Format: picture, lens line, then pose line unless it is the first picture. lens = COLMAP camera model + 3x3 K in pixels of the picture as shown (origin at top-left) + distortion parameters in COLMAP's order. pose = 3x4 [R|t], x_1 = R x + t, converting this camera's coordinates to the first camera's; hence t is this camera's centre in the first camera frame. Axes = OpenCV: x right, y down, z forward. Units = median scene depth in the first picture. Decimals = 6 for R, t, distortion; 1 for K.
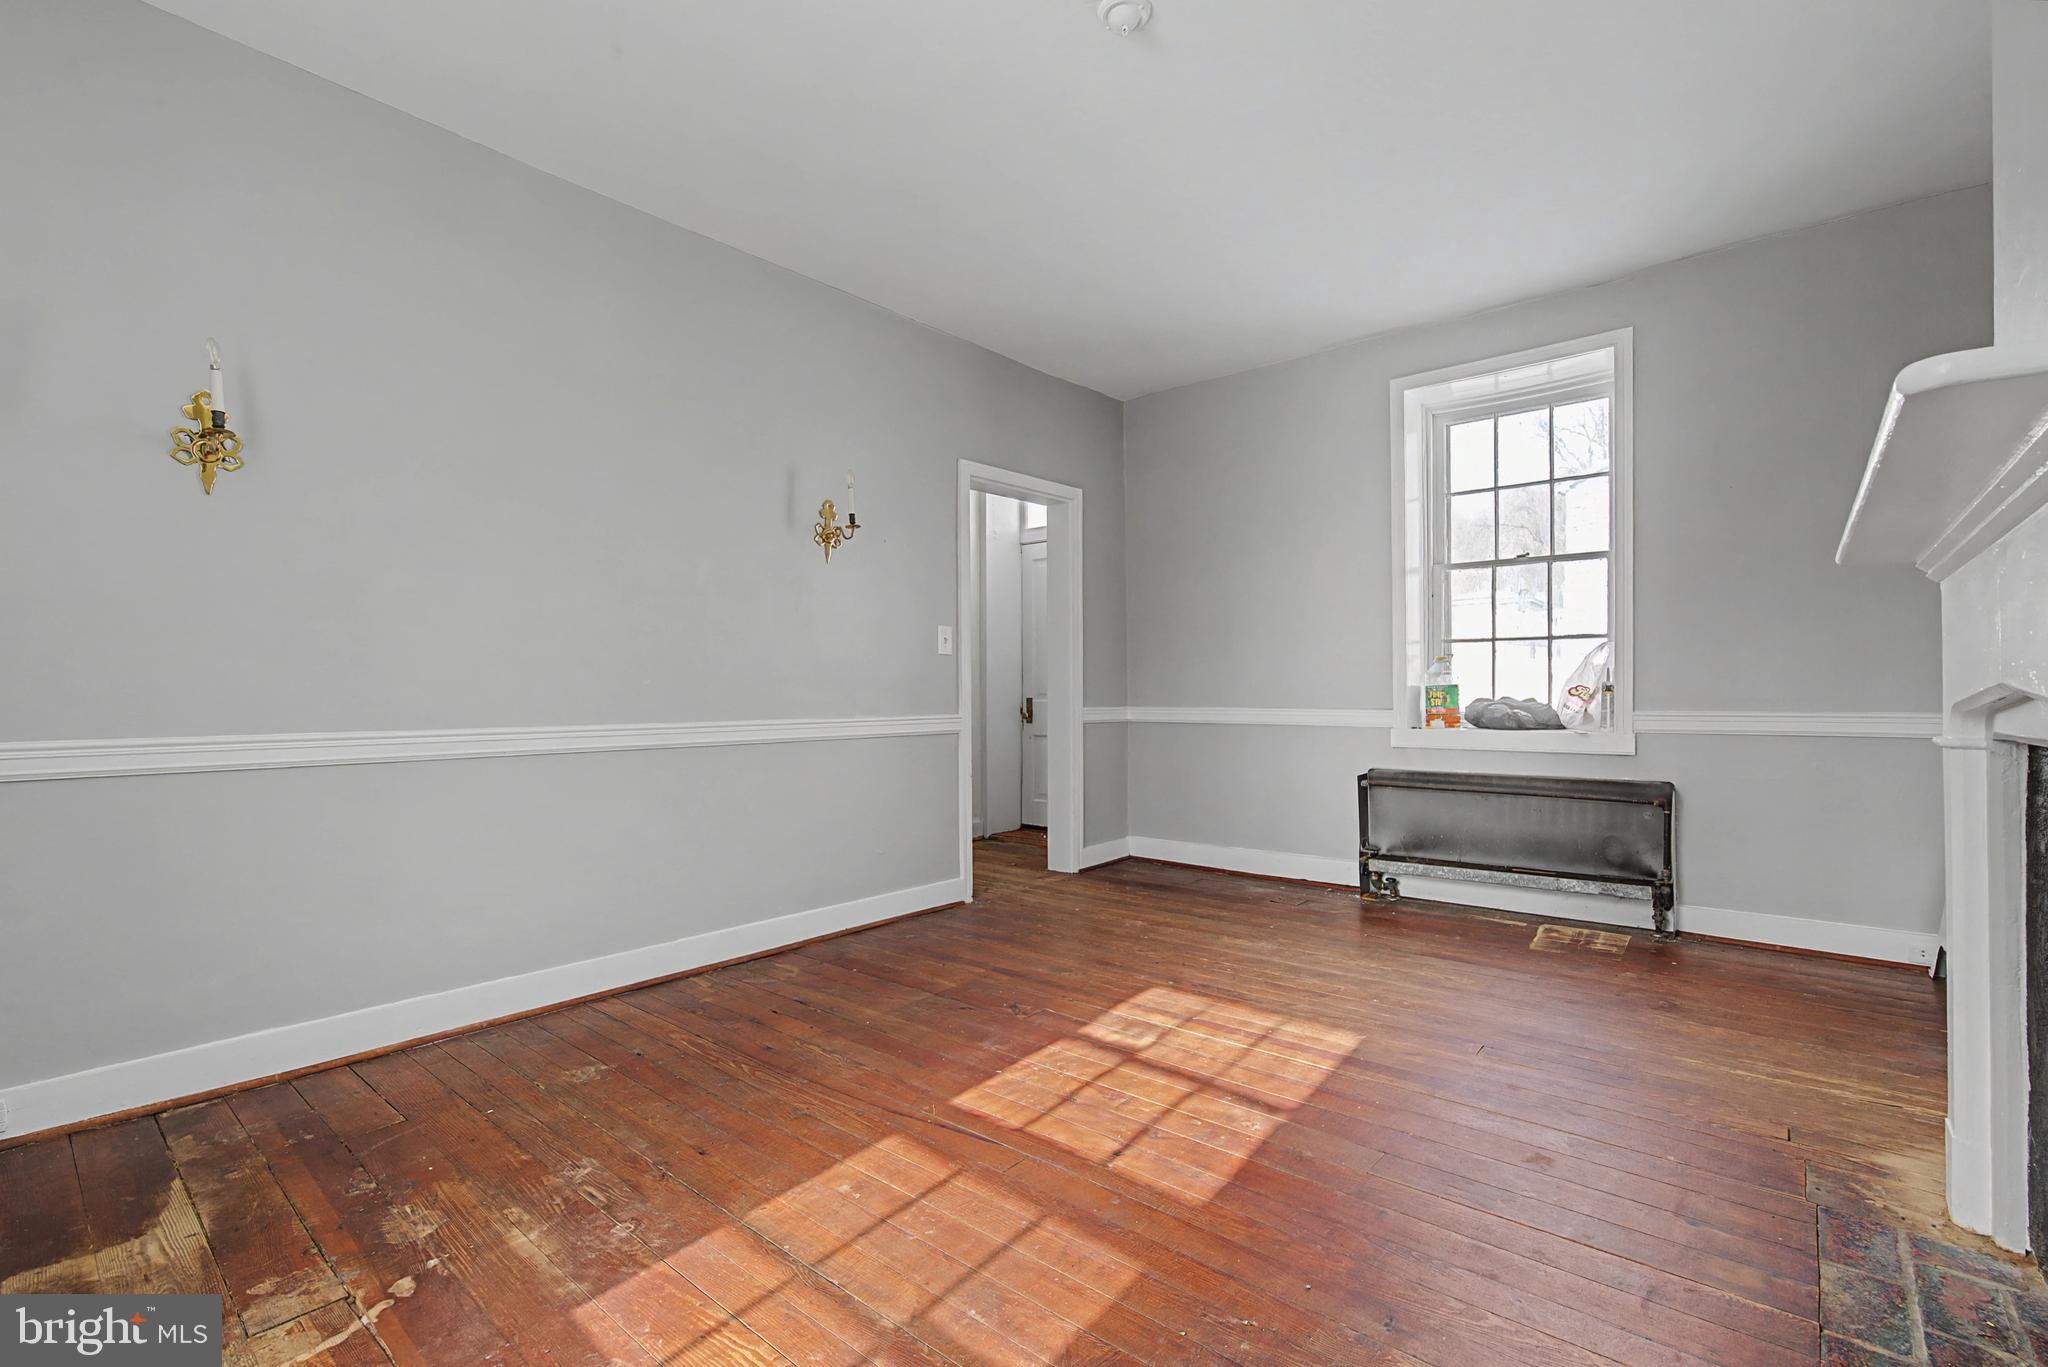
lens RADIAL K [[895.3, 0, 1021.5], [0, 895.3, 687.7], [0, 0, 1]] dist [-0.003316, -0.000239]
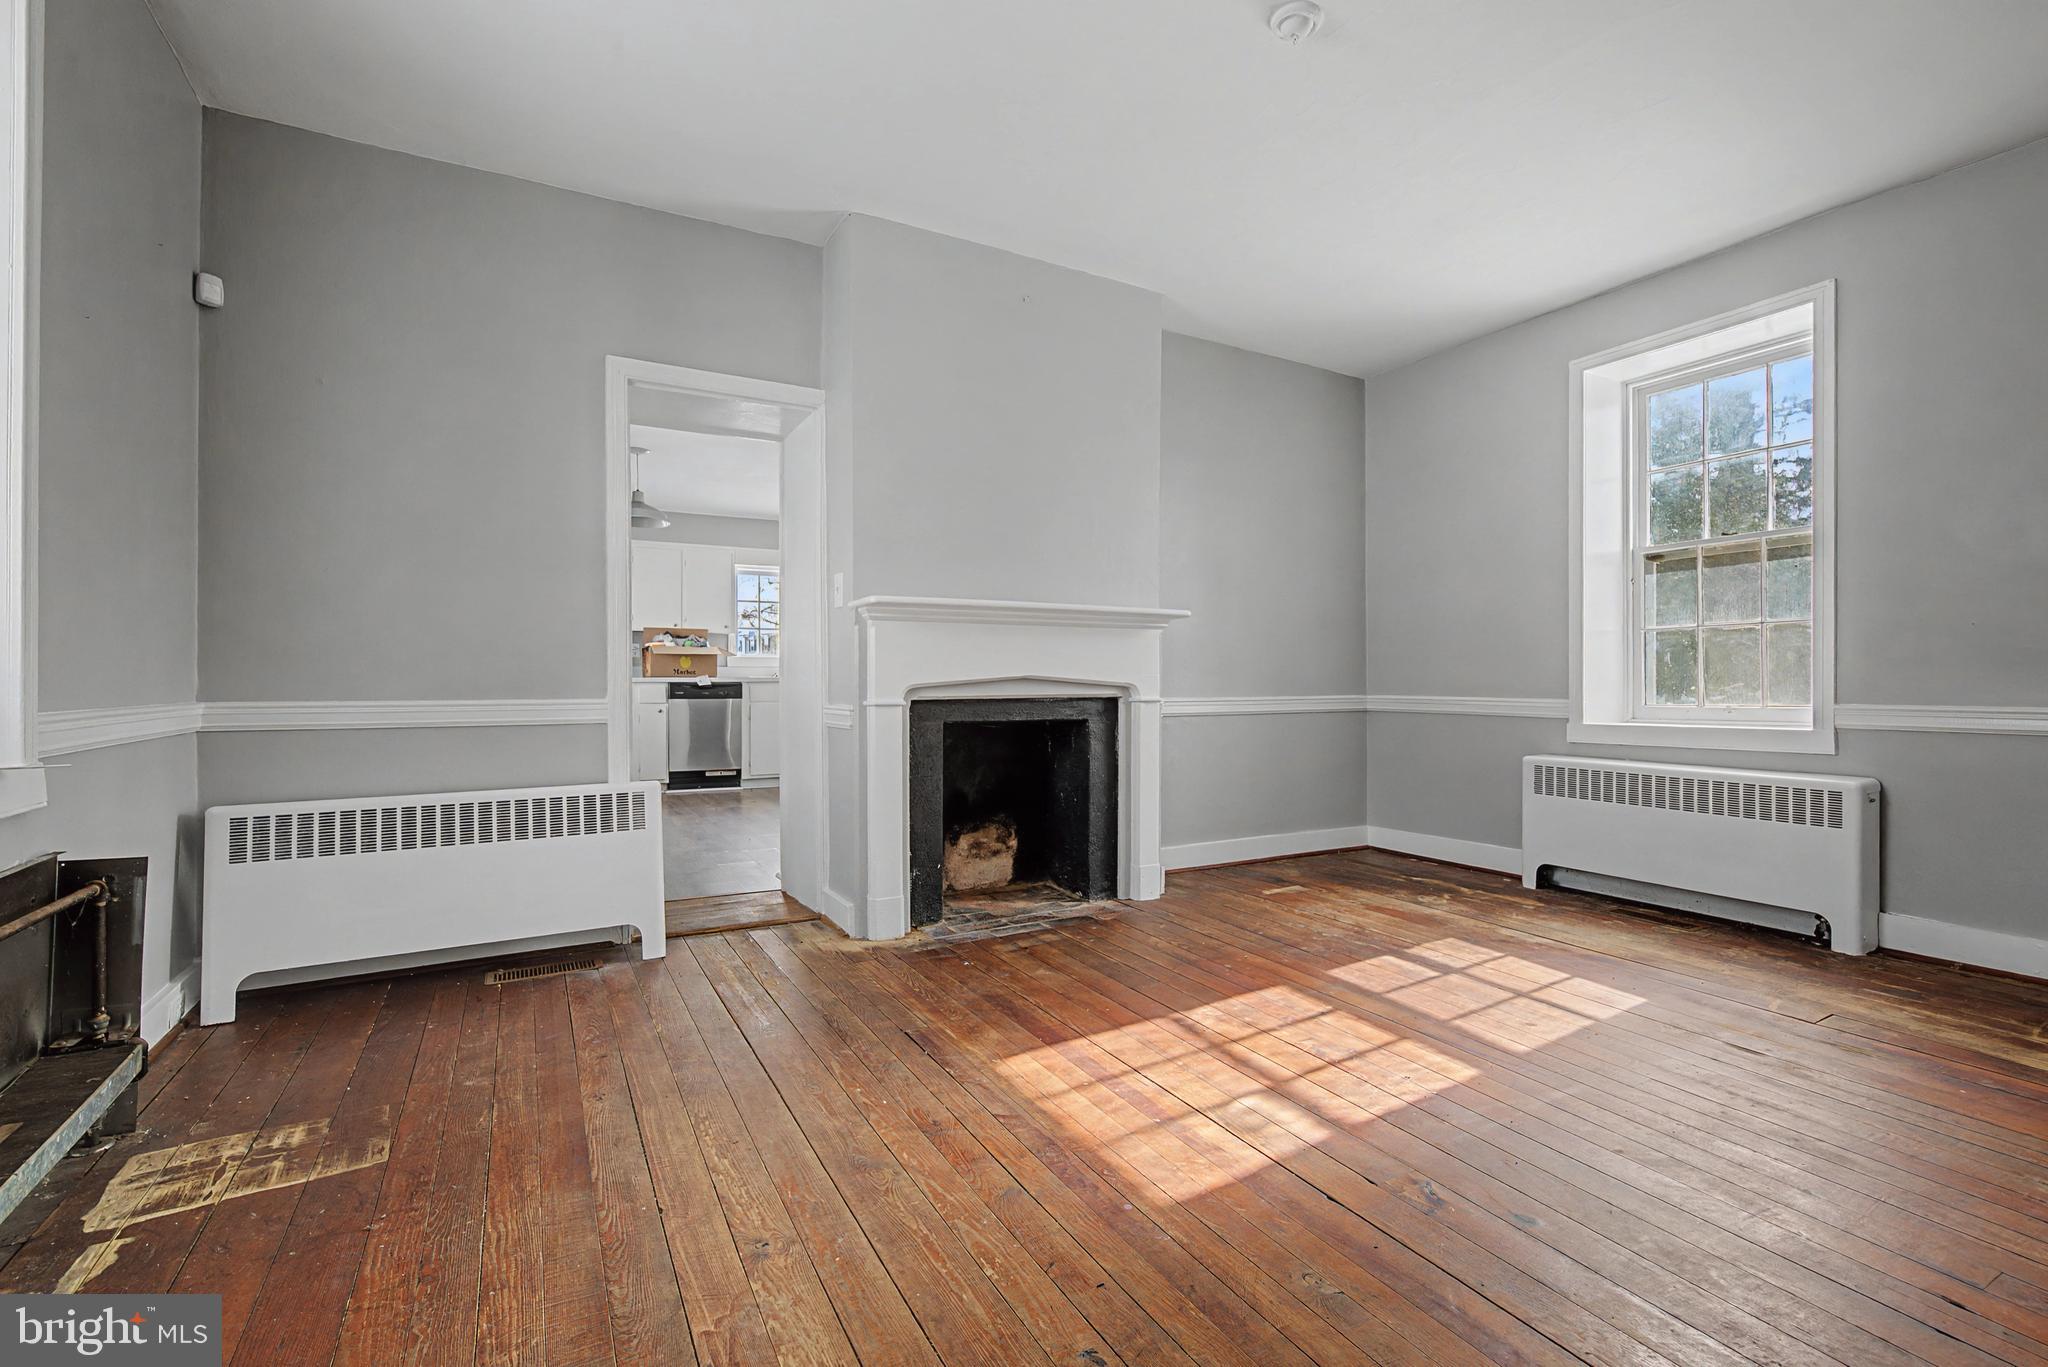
lens RADIAL K [[895.3, 0, 1026.2], [0, 895.3, 679.0], [0, 0, 1]] dist [-0.003316, -0.000239]
pose [[-0.937530, 0.001687, 0.347901, 0.047344], [-0.001259, 0.999965, -0.008244, 0.017478], [-0.347902, -0.008167, -0.937495, 2.047813]]
